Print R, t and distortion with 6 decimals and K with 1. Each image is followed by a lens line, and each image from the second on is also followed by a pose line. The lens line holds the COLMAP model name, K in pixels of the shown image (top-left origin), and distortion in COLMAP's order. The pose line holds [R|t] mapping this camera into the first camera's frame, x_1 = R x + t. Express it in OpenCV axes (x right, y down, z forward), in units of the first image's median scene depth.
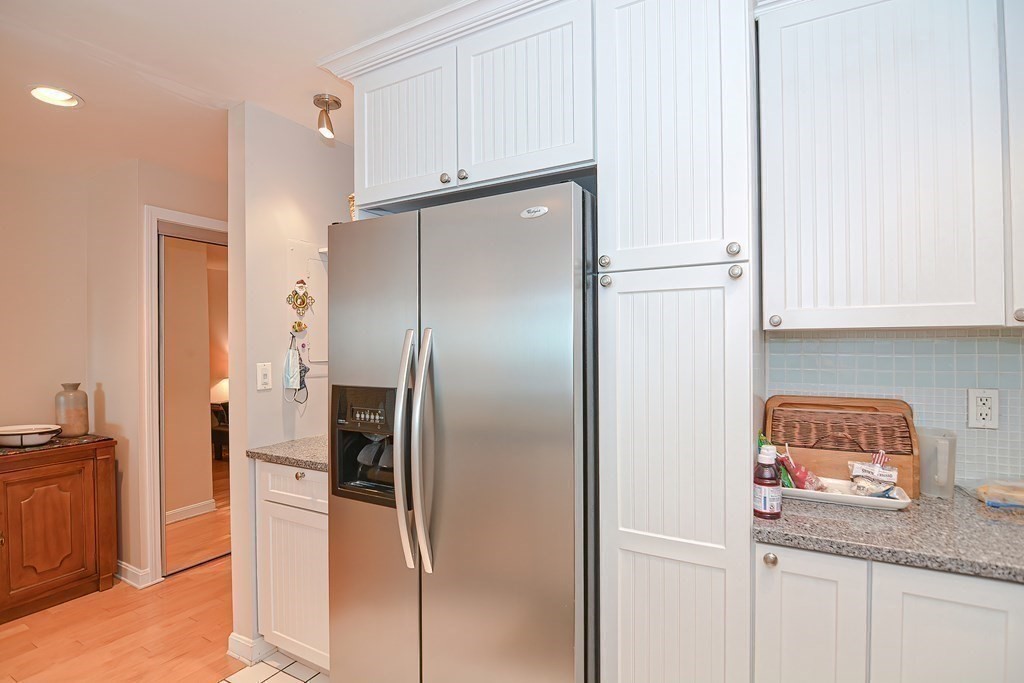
lens RADIAL K [[509.9, 0, 516.5], [0, 509.9, 342.0], [0, 0, 1]] dist [-0.000967, -0.001024]
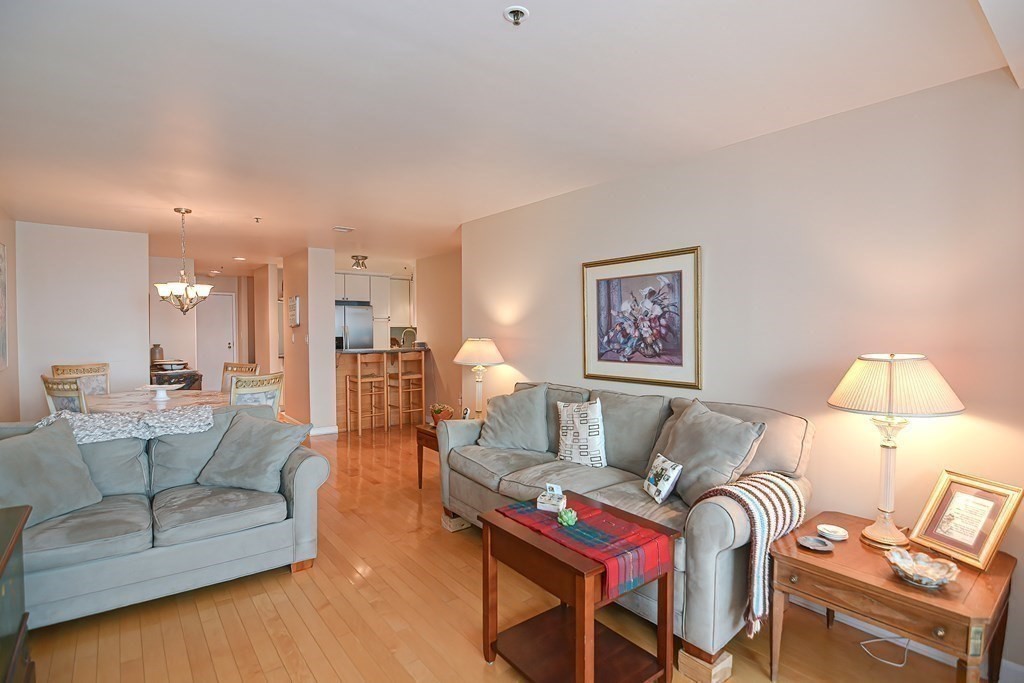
lens RADIAL K [[509.9, 0, 516.5], [0, 509.9, 342.0], [0, 0, 1]] dist [-0.000967, -0.001024]
pose [[0.394743, -0.024784, 0.918457, -4.904281], [-0.004511, 0.999572, 0.028912, -0.025438], [-0.918780, -0.015556, 0.394462, -3.180007]]
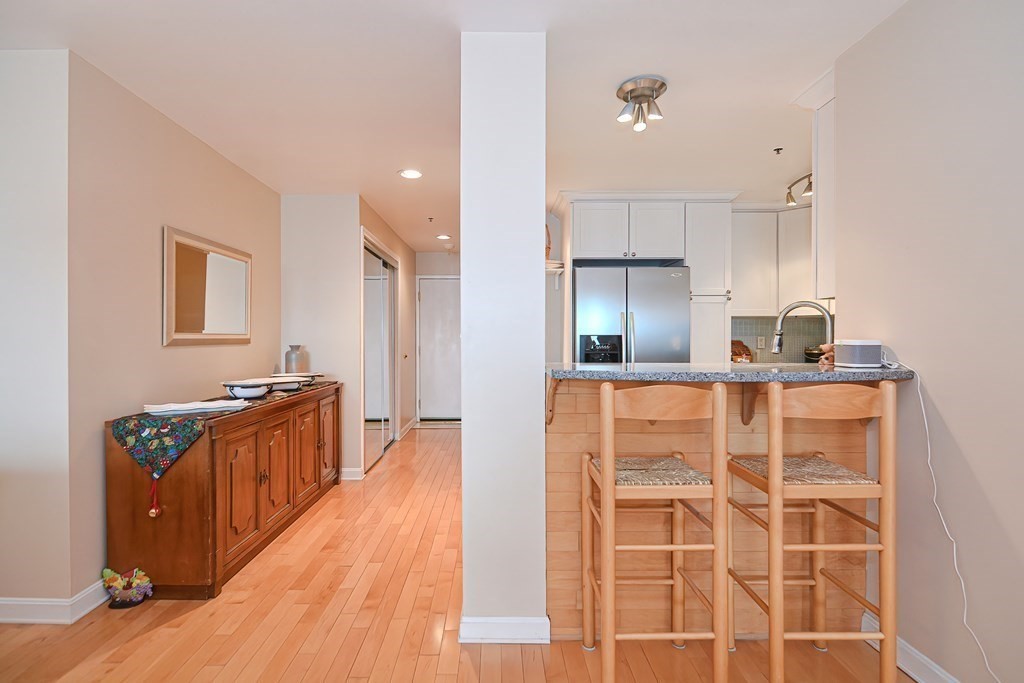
lens RADIAL K [[497.6, 0, 510.9], [0, 497.6, 338.4], [0, 0, 1]] dist [-0.004425, -0.001720]
pose [[0.868791, 0.004927, 0.495154, -2.037558], [-0.005440, 0.999985, -0.000405, 0.114743], [-0.495148, -0.002342, 0.868805, -0.962818]]
